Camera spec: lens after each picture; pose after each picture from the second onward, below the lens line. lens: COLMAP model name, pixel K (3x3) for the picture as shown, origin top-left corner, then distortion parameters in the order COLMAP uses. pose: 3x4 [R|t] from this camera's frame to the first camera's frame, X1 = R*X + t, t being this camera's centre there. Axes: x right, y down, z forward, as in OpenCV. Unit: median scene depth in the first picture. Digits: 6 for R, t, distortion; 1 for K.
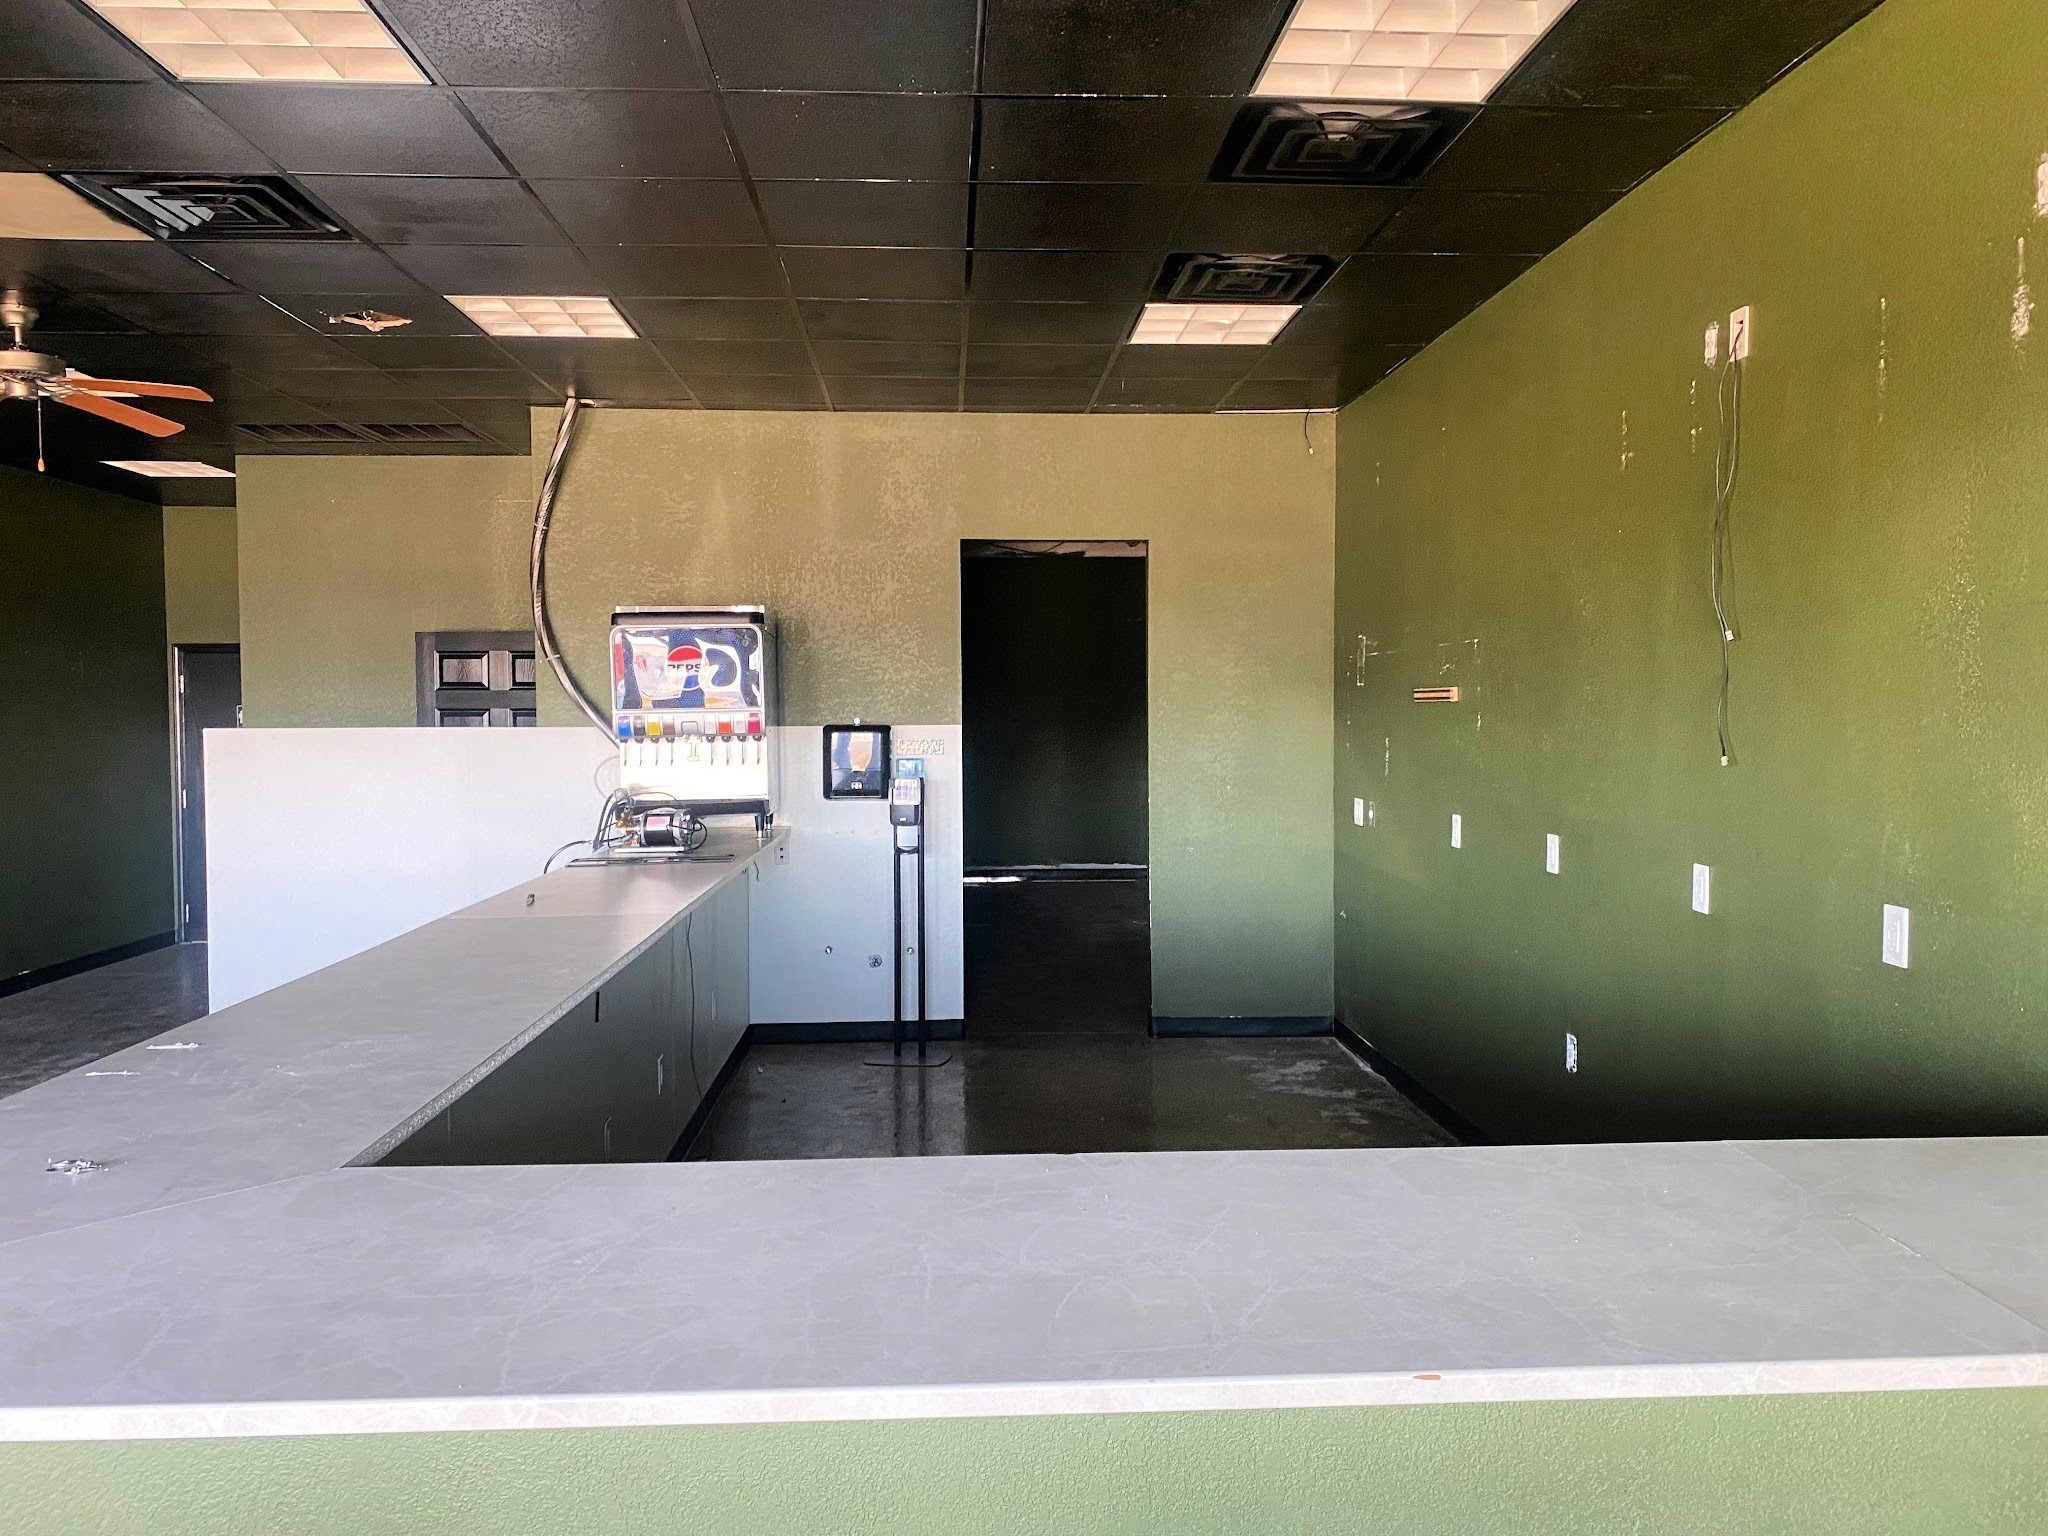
lens RADIAL K [[1548.5, 0, 1024.0], [0, 1548.5, 768.0], [0, 0, 1]] dist [-0.041512, -0.002693]
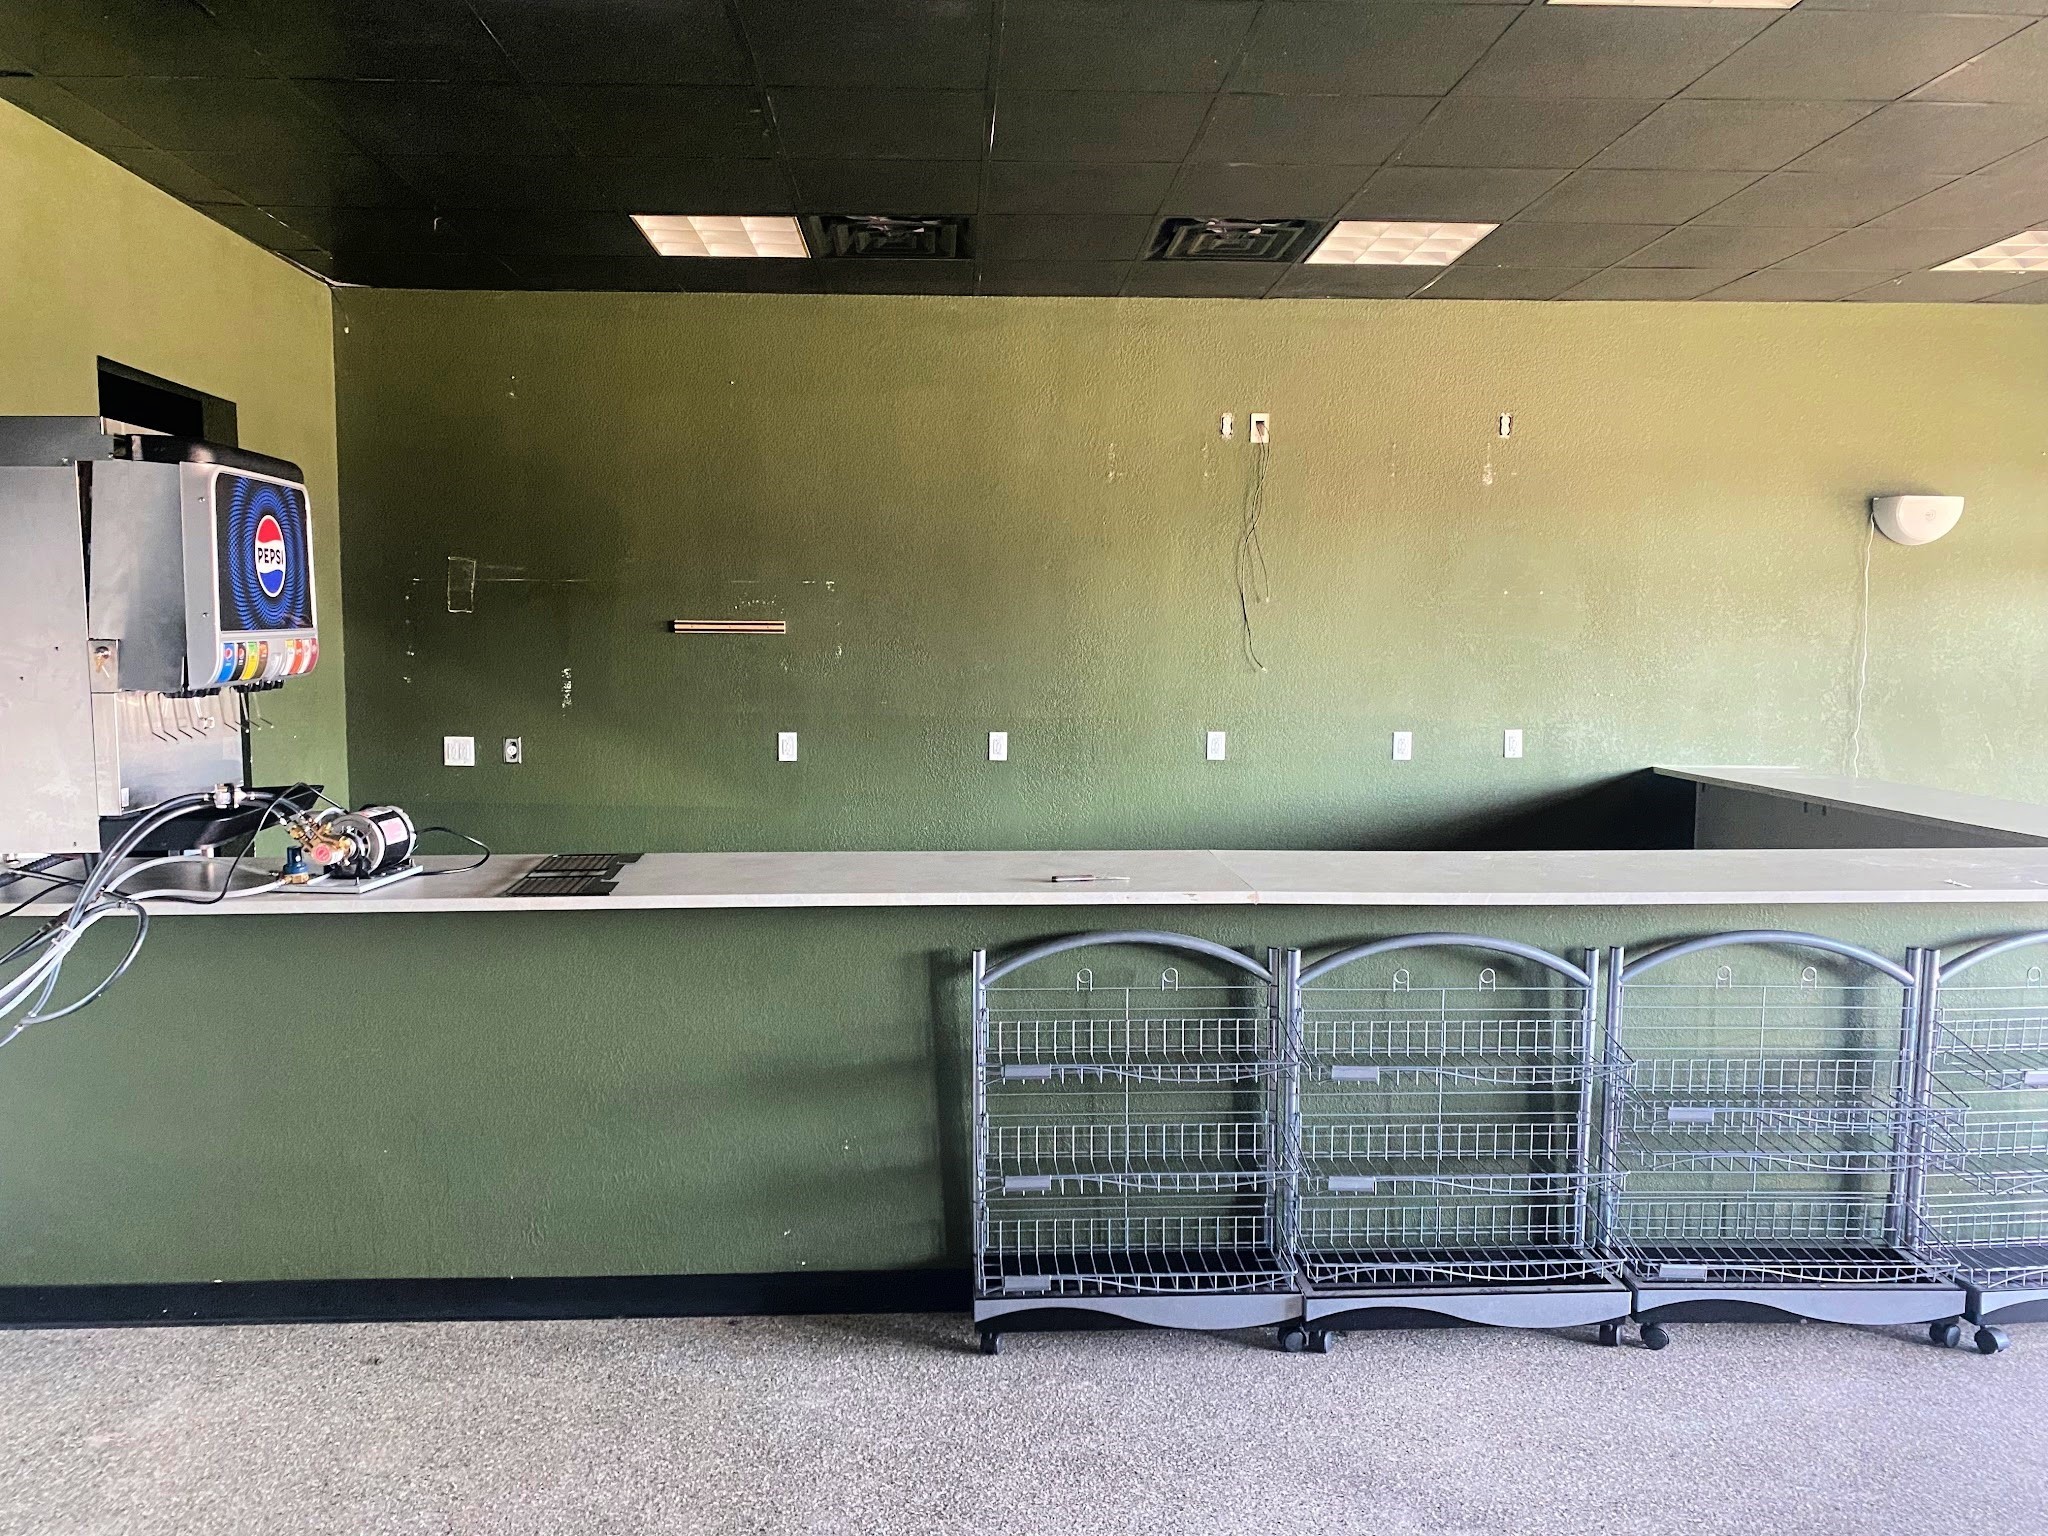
lens RADIAL K [[1561.1, 0, 1024.0], [0, 1561.1, 768.0], [0, 0, 1]] dist [0.019769, -0.009288]
pose [[0.010426, -0.079808, 0.996756, -0.751265], [0.033518, 0.996278, 0.079419, -0.024983], [-0.999384, 0.032582, 0.013062, 0.699175]]
